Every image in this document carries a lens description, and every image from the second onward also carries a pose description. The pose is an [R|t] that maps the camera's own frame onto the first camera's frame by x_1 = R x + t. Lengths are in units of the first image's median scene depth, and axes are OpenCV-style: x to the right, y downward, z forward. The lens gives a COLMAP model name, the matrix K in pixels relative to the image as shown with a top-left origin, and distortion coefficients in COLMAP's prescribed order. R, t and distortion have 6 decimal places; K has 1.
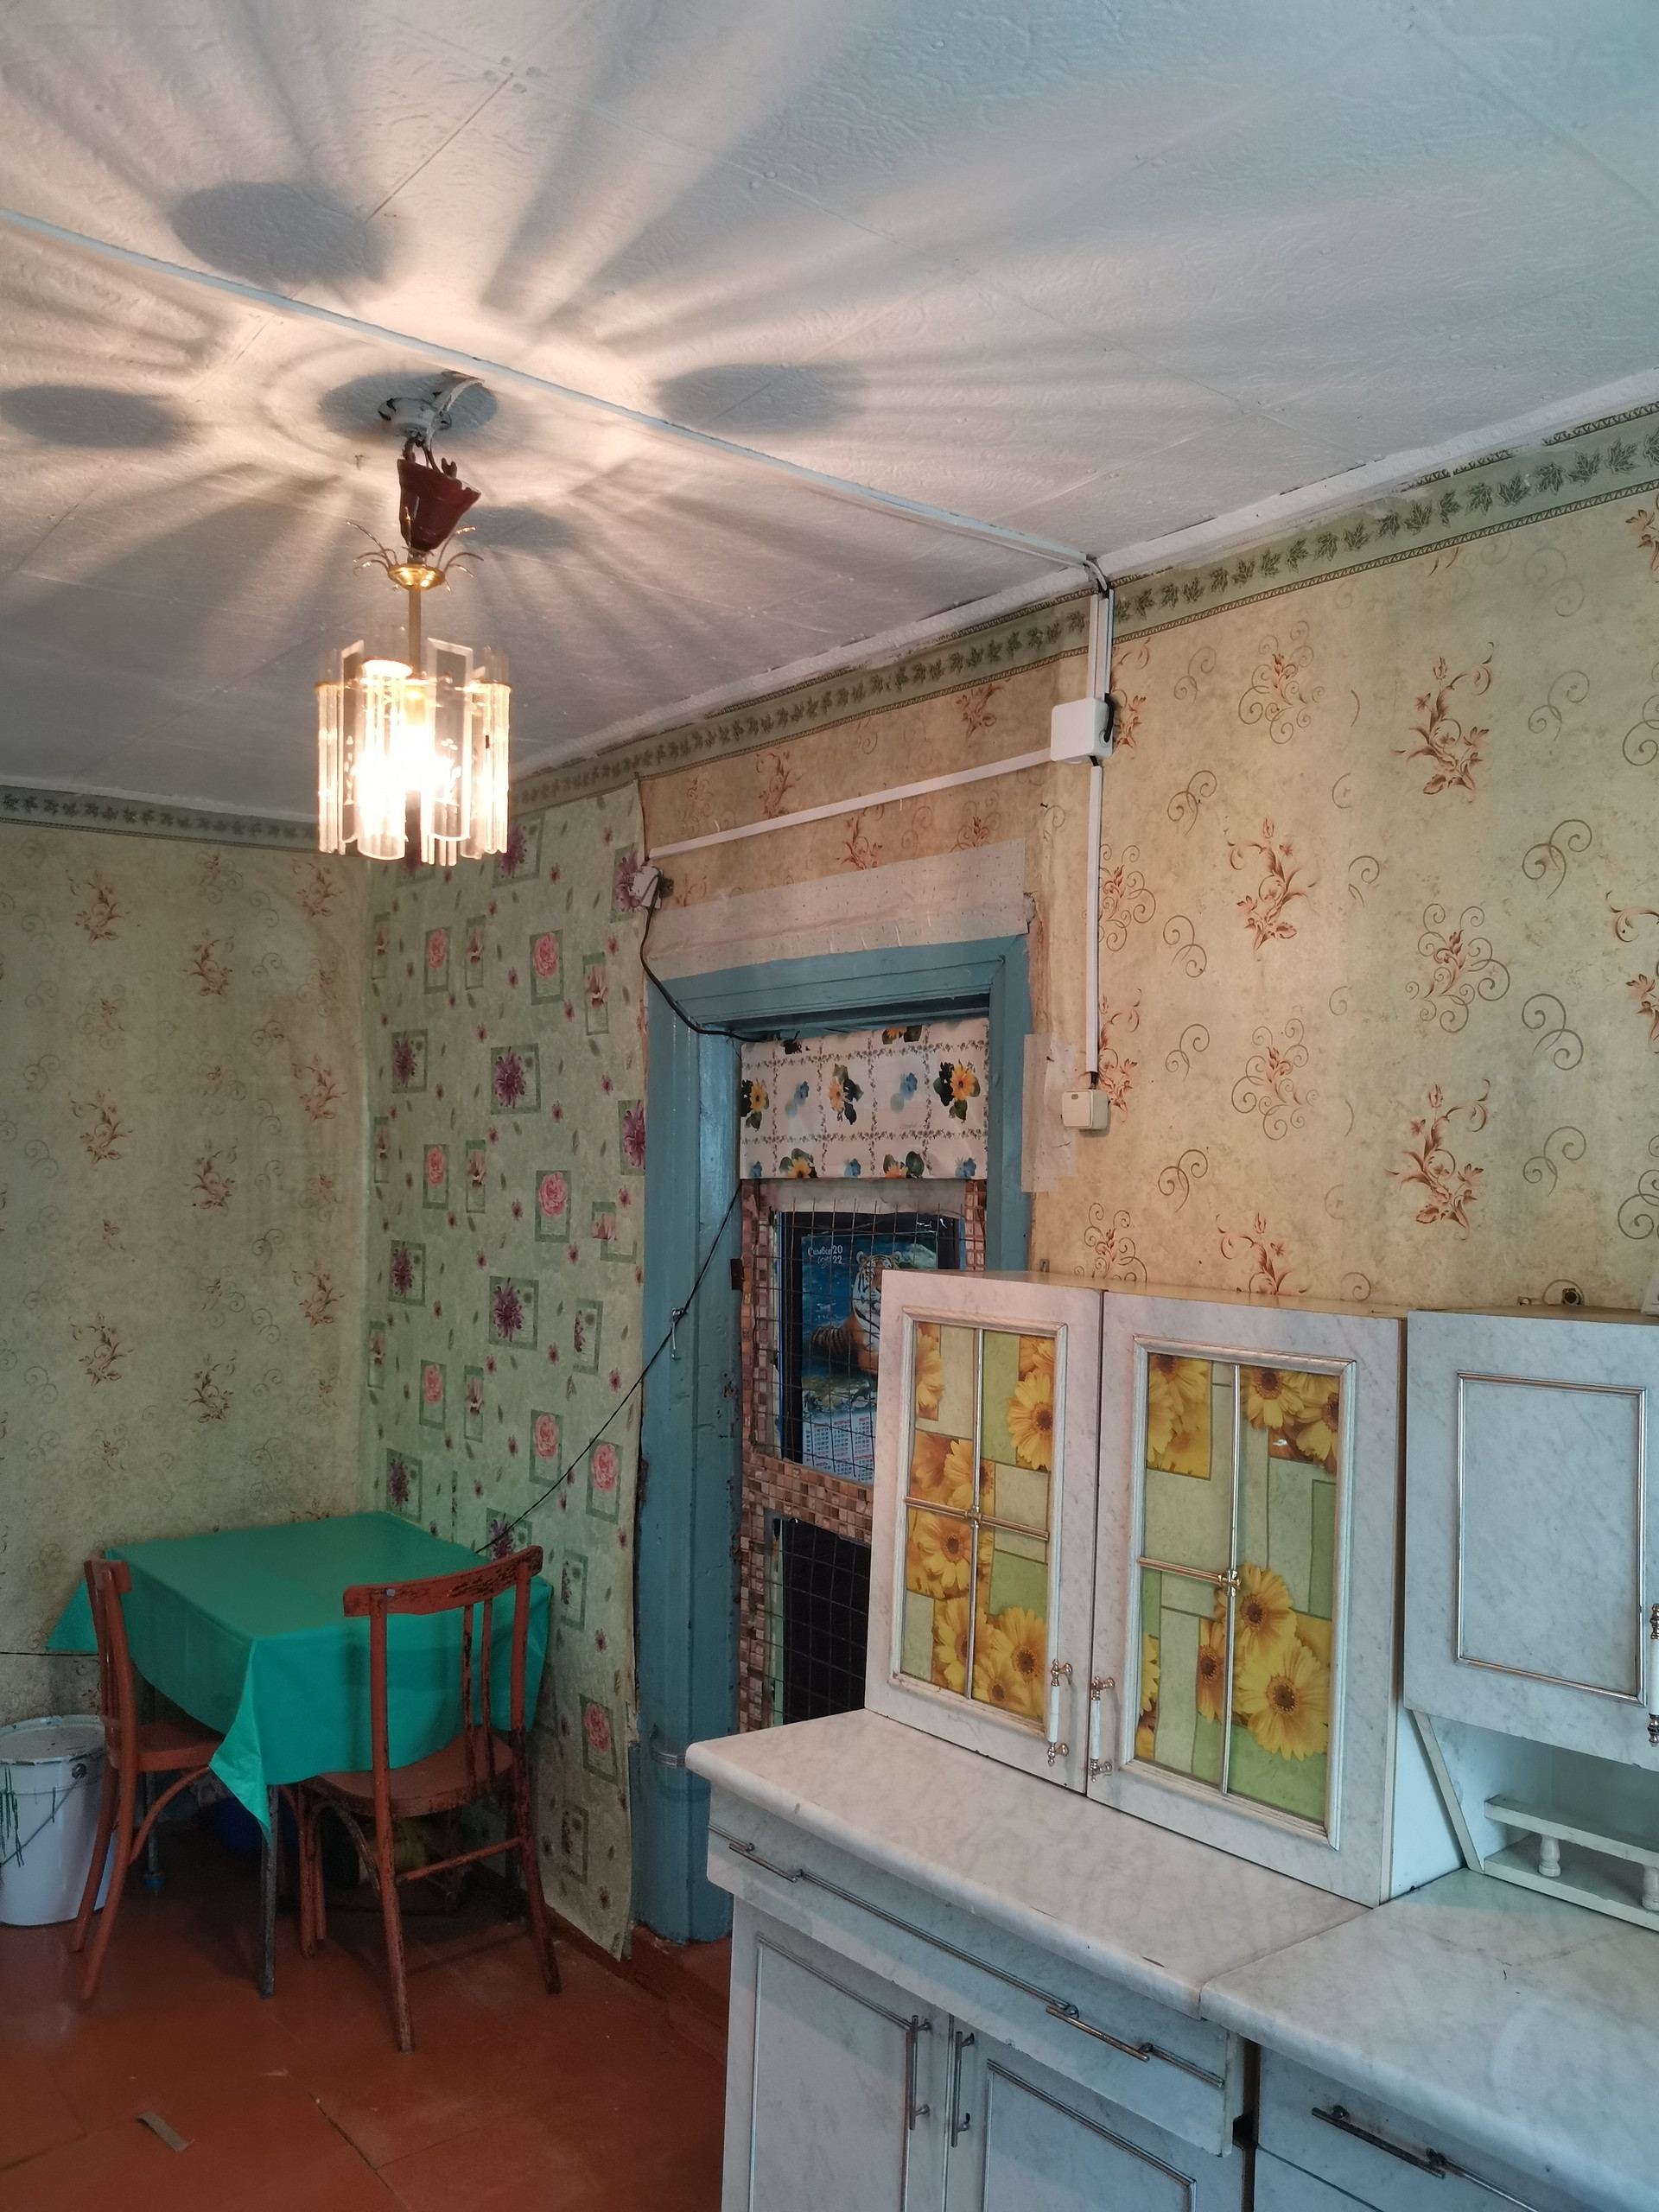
lens RADIAL K [[1667.9, 0, 829.5], [0, 1667.9, 1106.0], [0, 0, 1]] dist [0.058284, -0.179559]
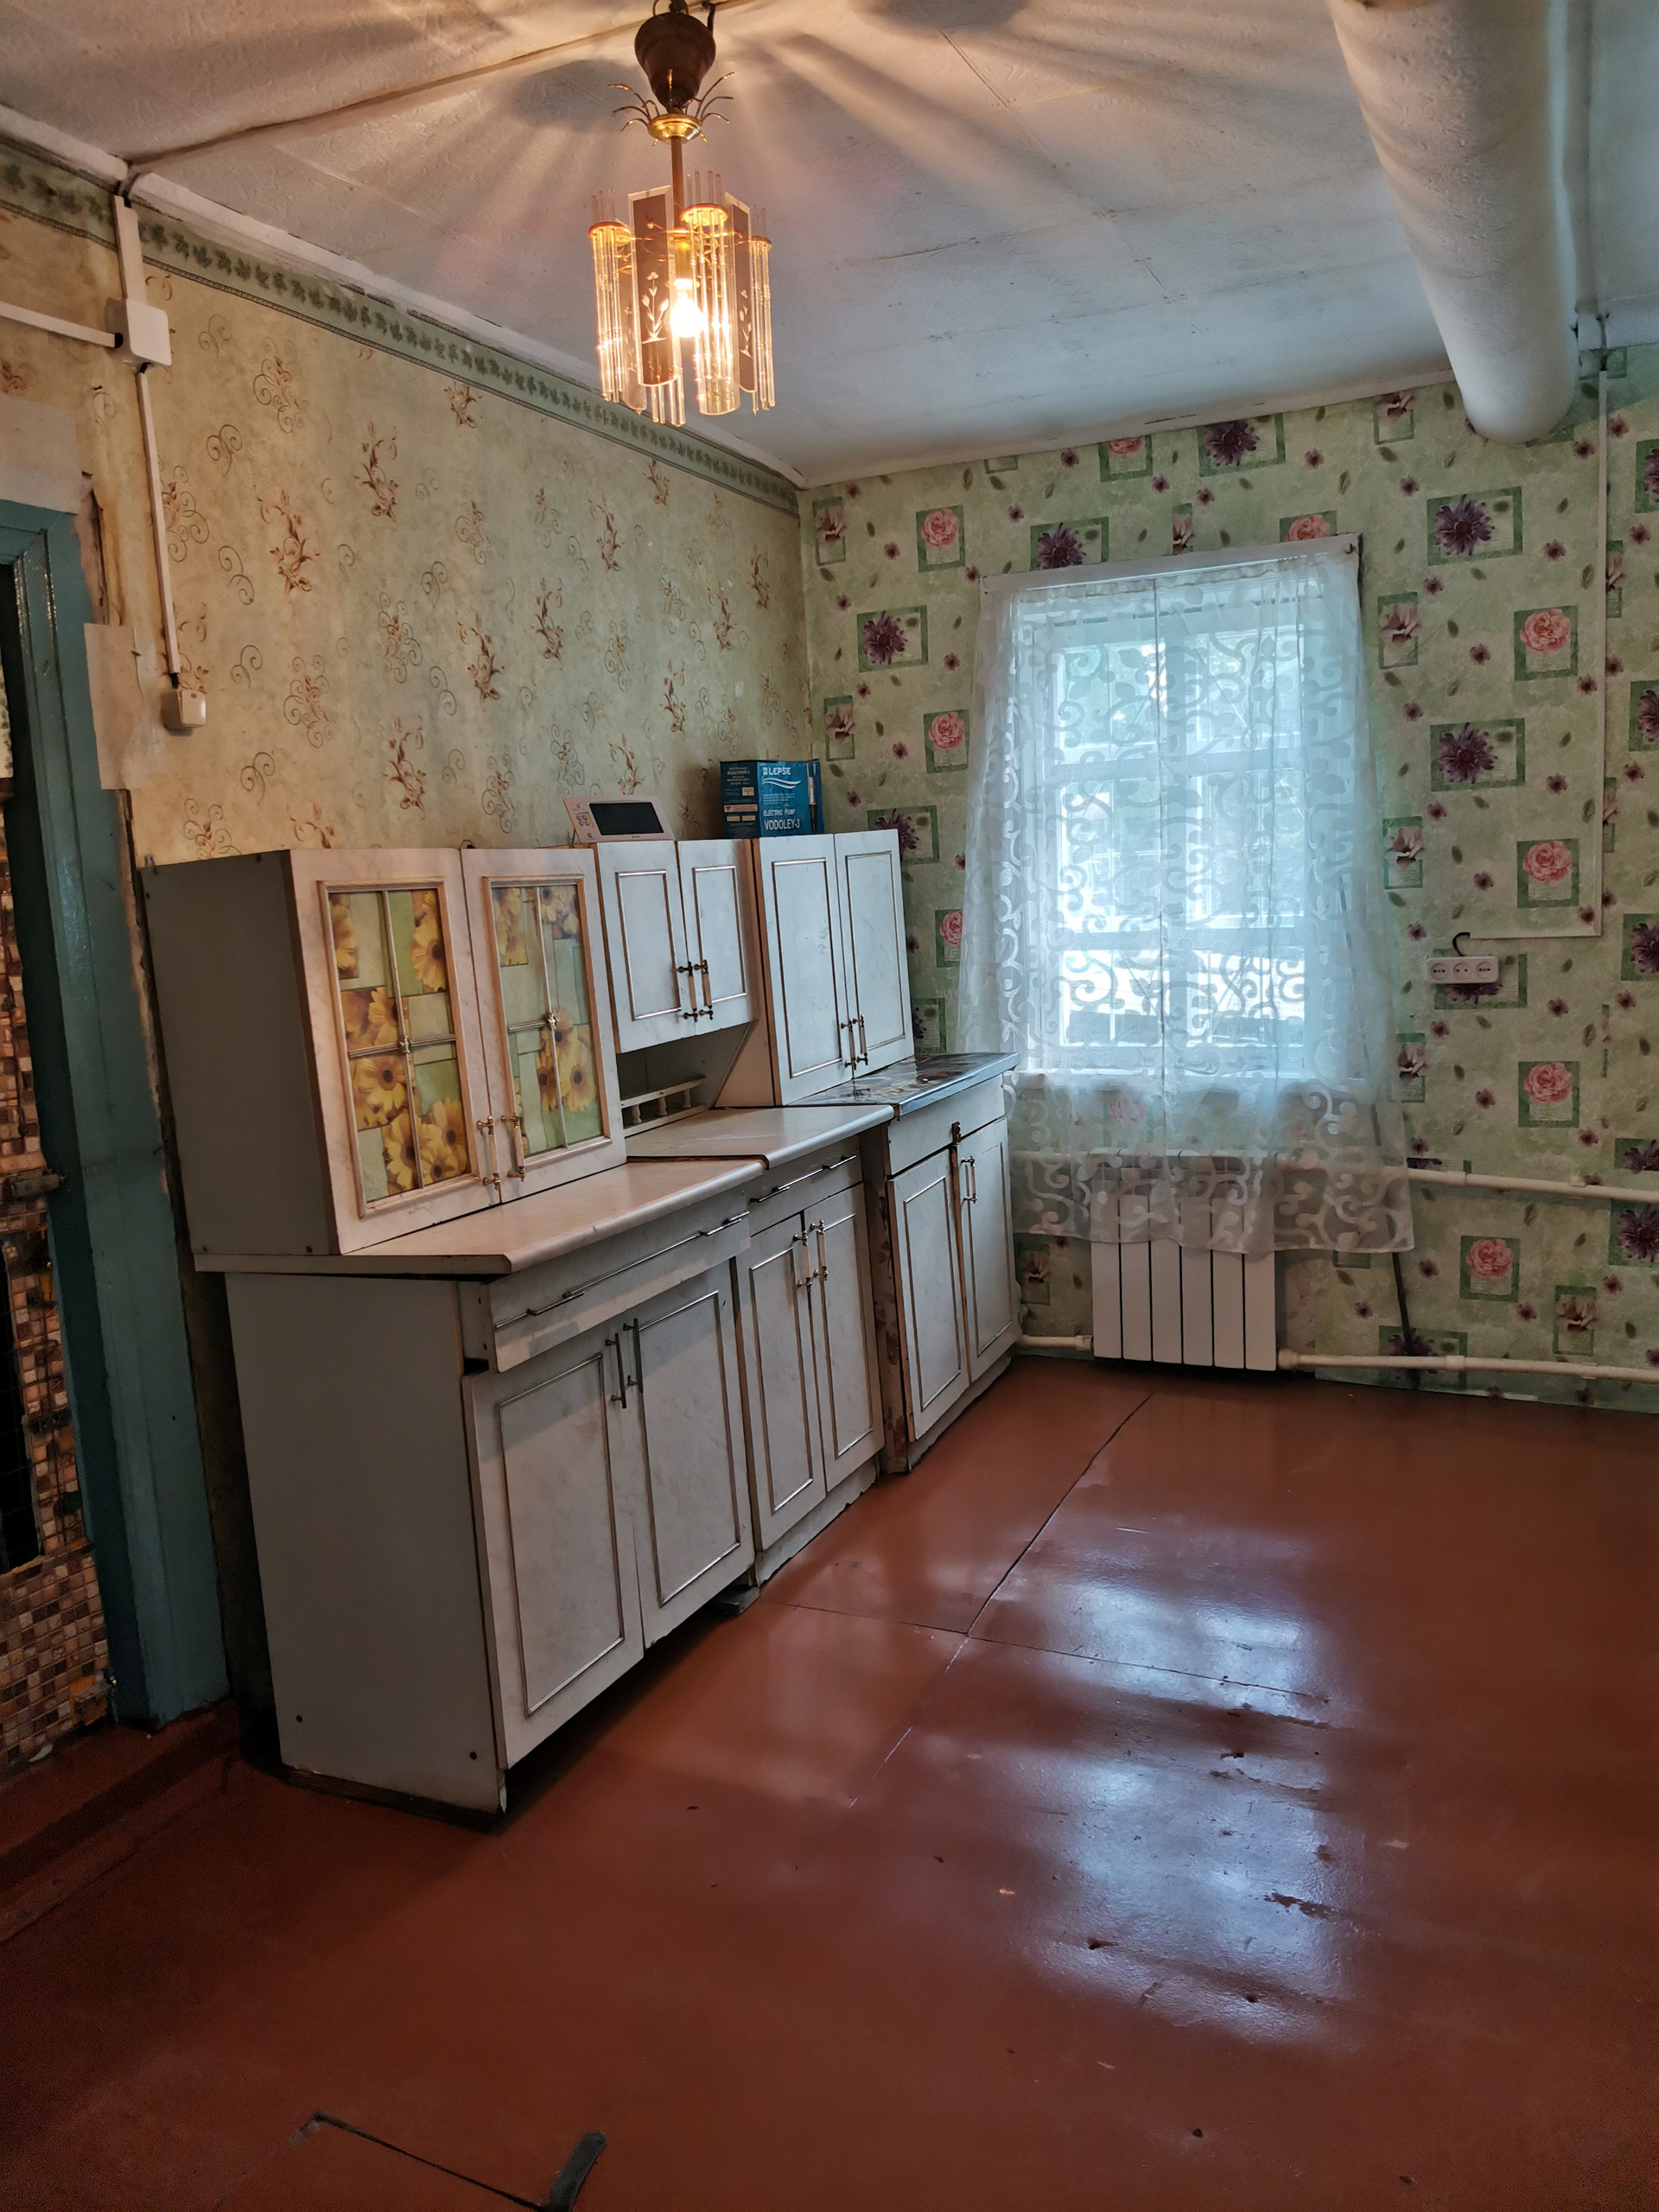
lens RADIAL K [[1656.6, 0, 829.5], [0, 1656.6, 1106.0], [0, 0, 1]] dist [-0.050558, -0.003933]
pose [[-0.412600, -0.119840, 0.902995, -0.764670], [0.010891, 0.990588, 0.136441, 0.088662], [-0.910847, 0.066130, -0.407411, 0.823673]]
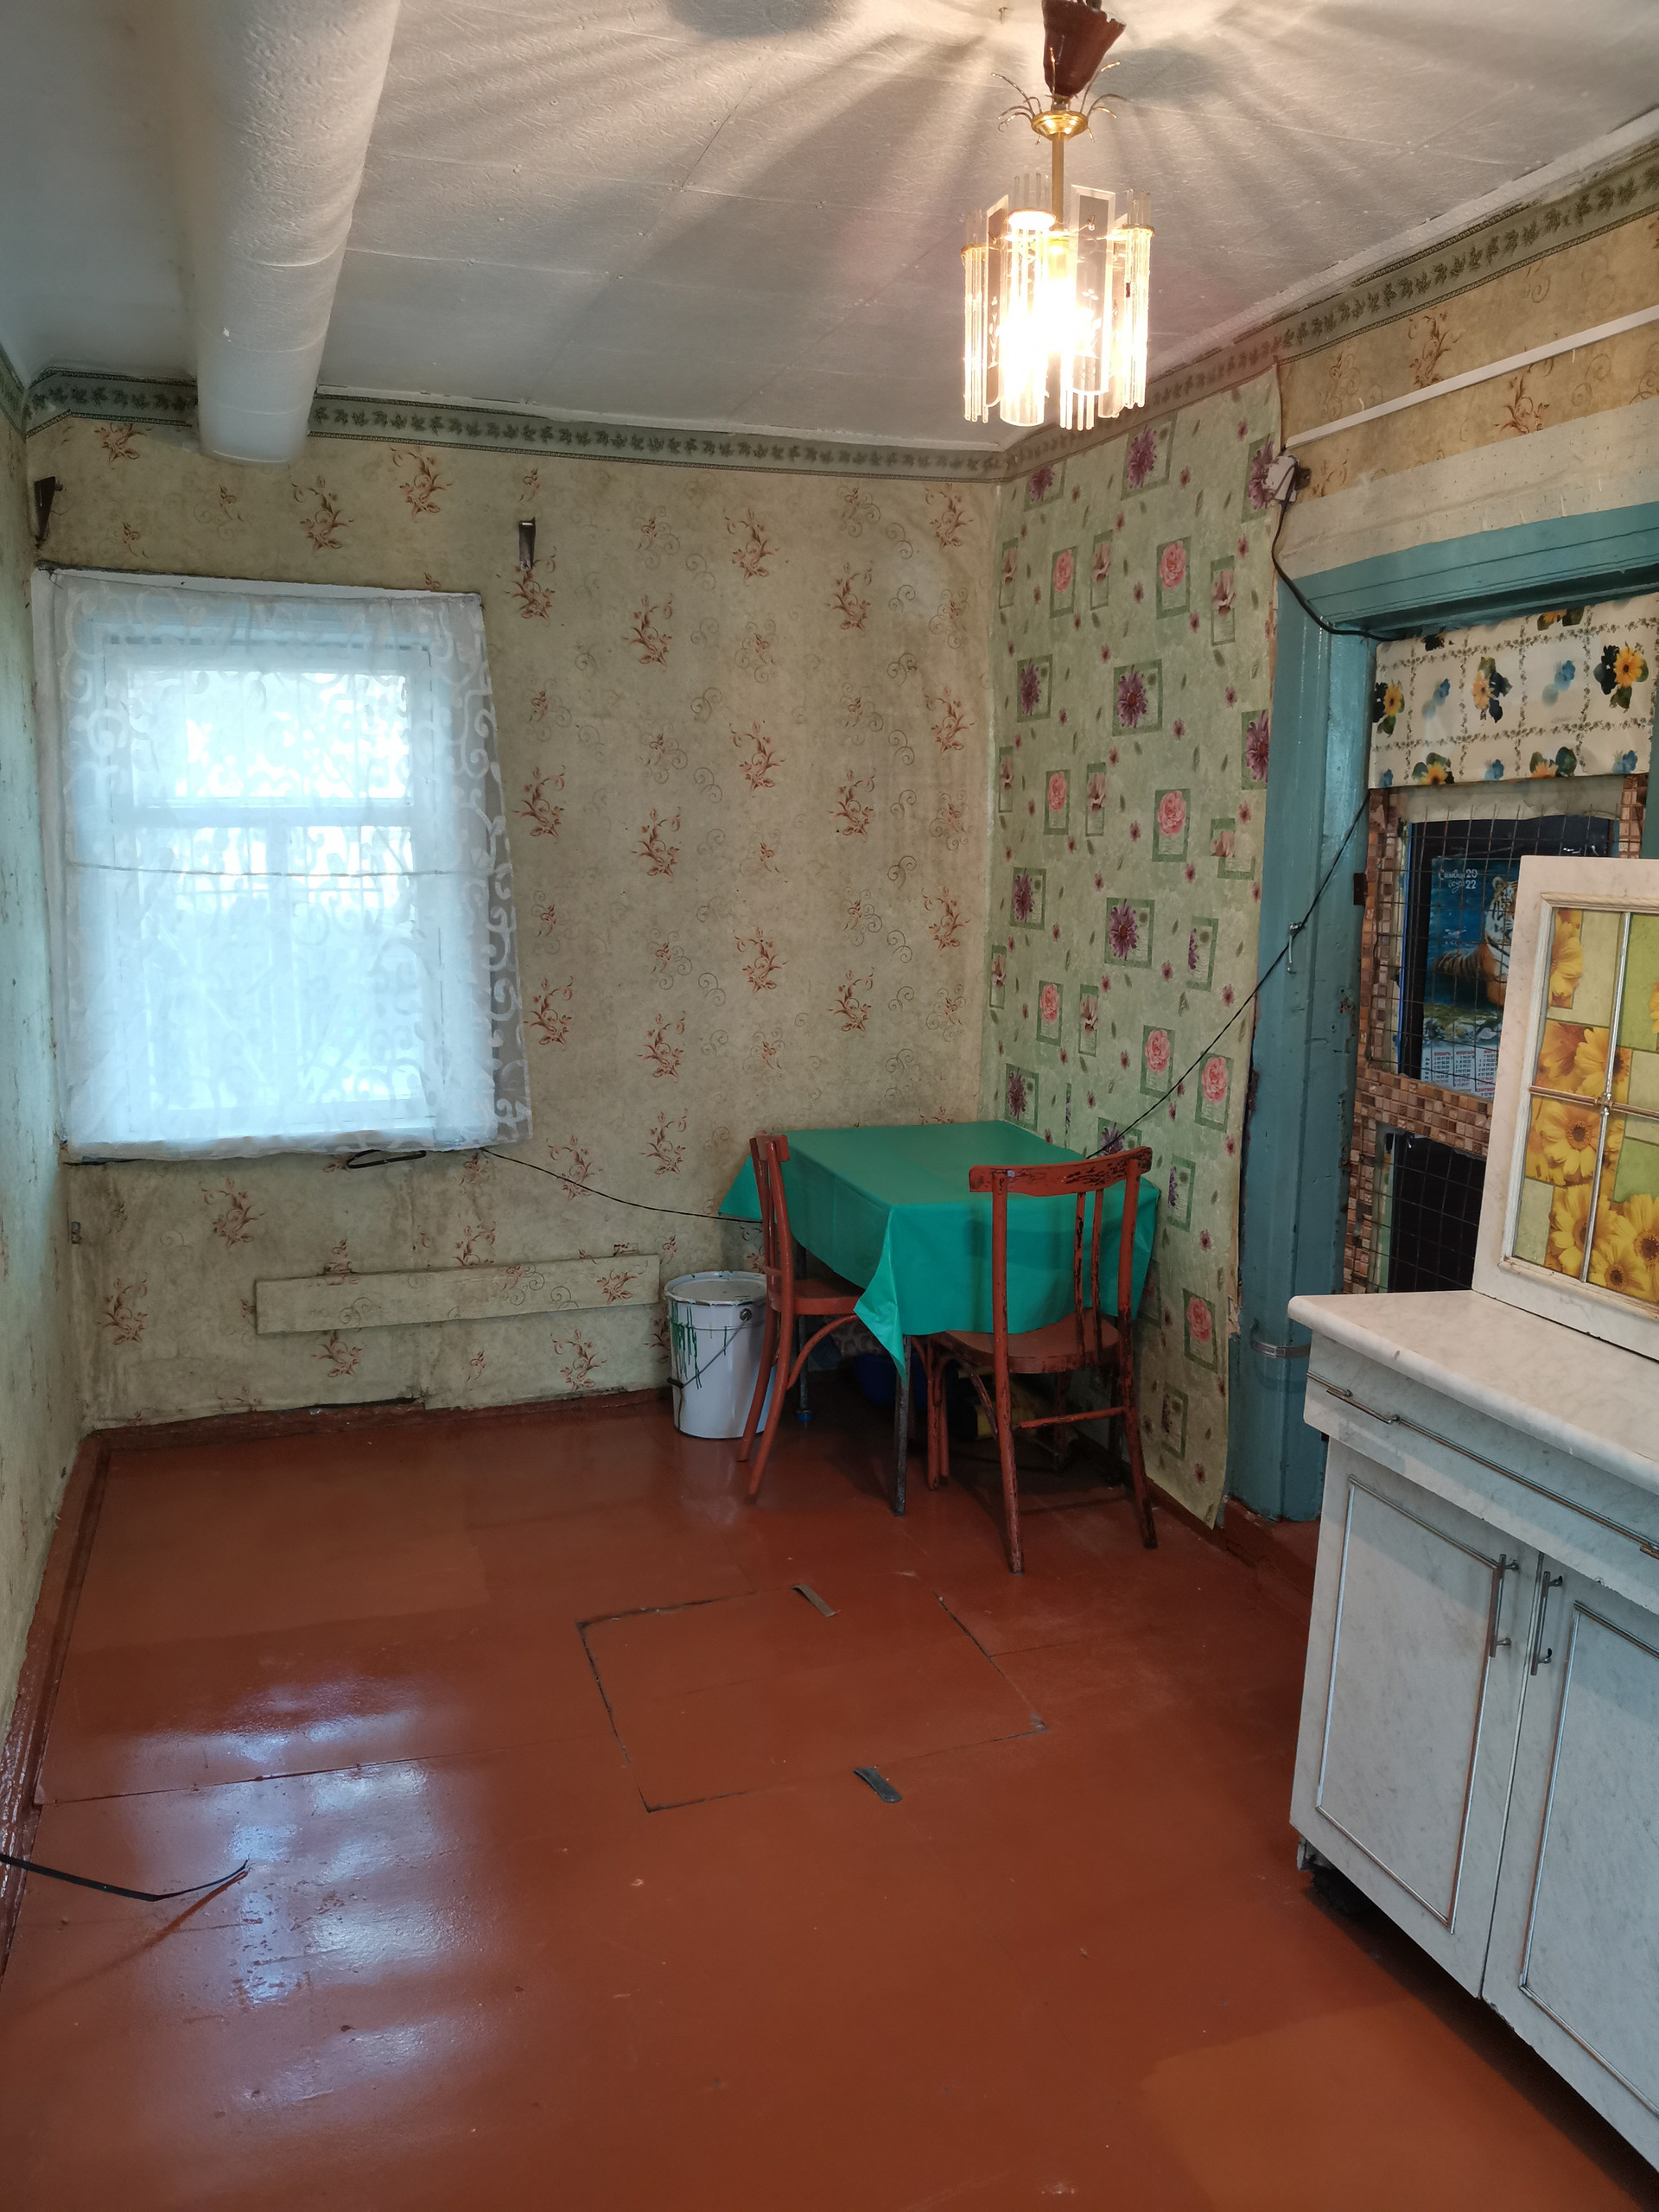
lens RADIAL K [[1667.9, 0, 829.5], [0, 1667.9, 1106.0], [0, 0, 1]] dist [0.058284, -0.179559]
pose [[0.936038, 0.060154, -0.346720, 0.001667], [0.006585, 0.982114, 0.188170, 0.041325], [0.351838, -0.178418, 0.918900, -0.034973]]
